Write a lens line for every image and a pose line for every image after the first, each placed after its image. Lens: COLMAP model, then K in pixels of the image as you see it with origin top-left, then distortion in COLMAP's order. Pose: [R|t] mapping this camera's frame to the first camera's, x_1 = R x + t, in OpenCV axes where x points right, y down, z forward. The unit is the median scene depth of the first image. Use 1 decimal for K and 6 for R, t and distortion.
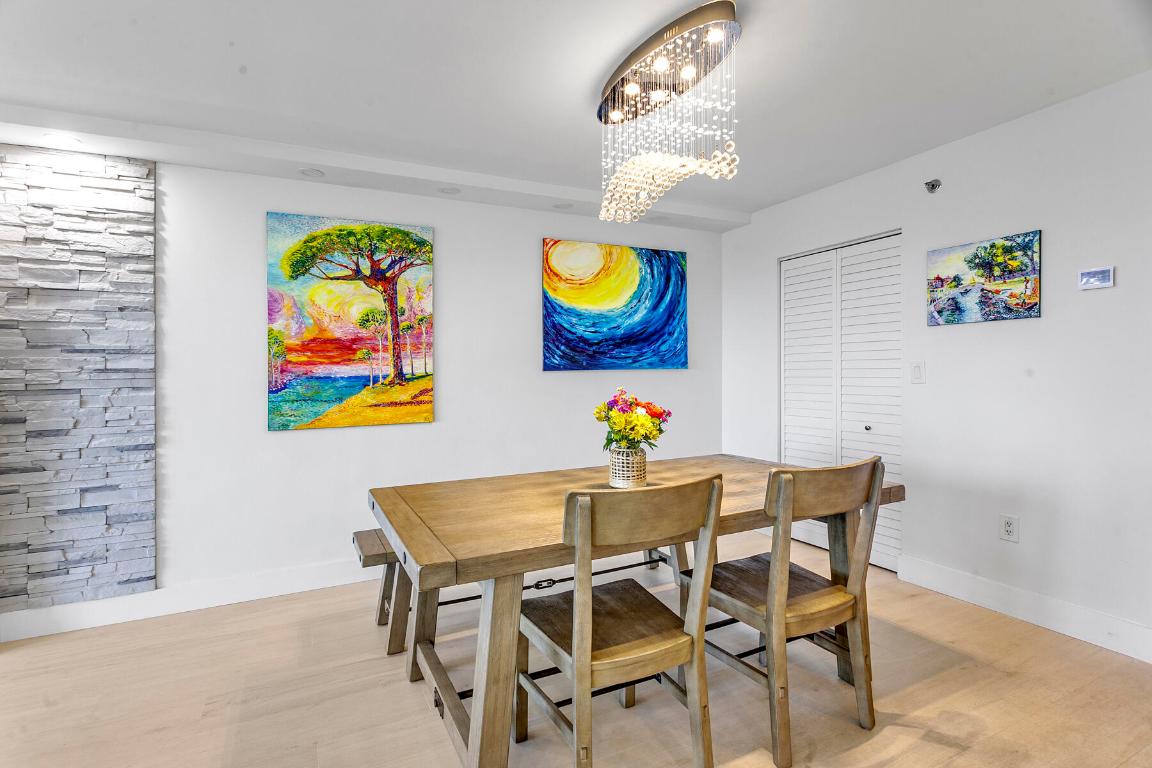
lens RADIAL K [[560.7, 0, 579.4], [0, 560.7, 375.4], [0, 0, 1]] dist [-0.001108, 0.000234]
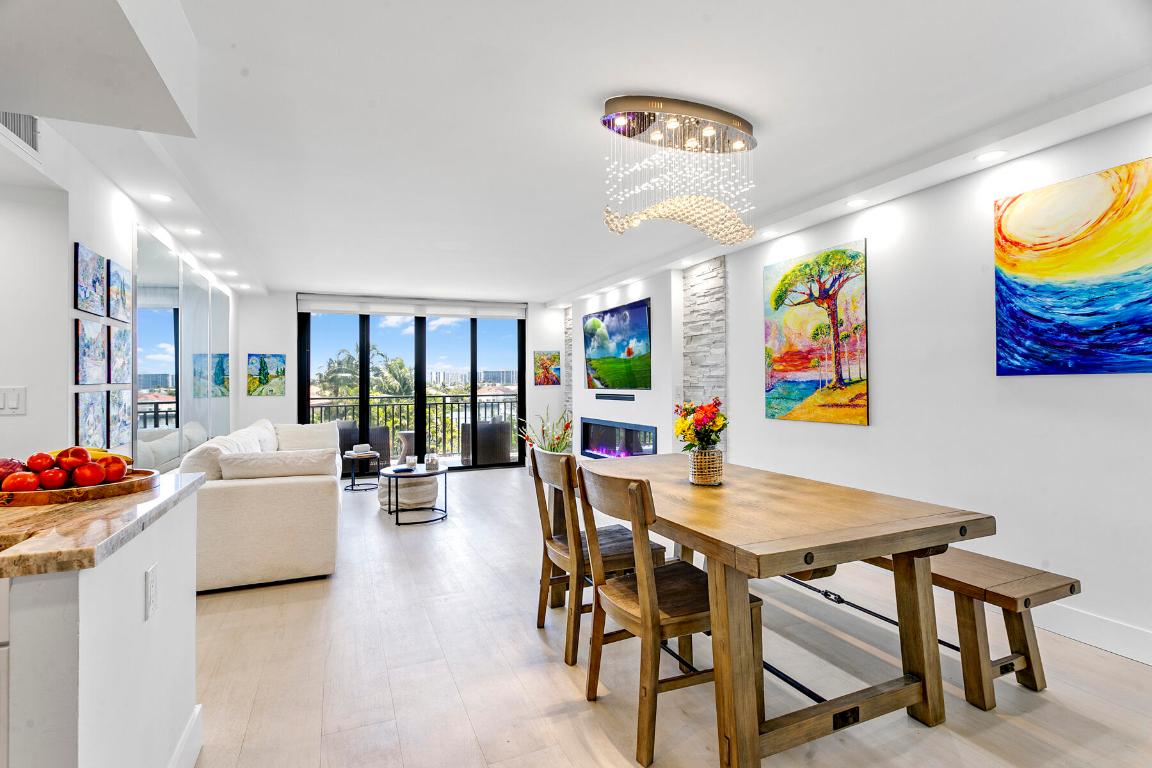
lens RADIAL K [[560.7, 0, 579.4], [0, 560.7, 375.4], [0, 0, 1]] dist [-0.001108, 0.000234]
pose [[-0.057734, -0.000567, -0.998332, 0.835320], [-0.000414, 1.000000, -0.000544, -0.008873], [0.998332, 0.000381, -0.057734, 0.552460]]
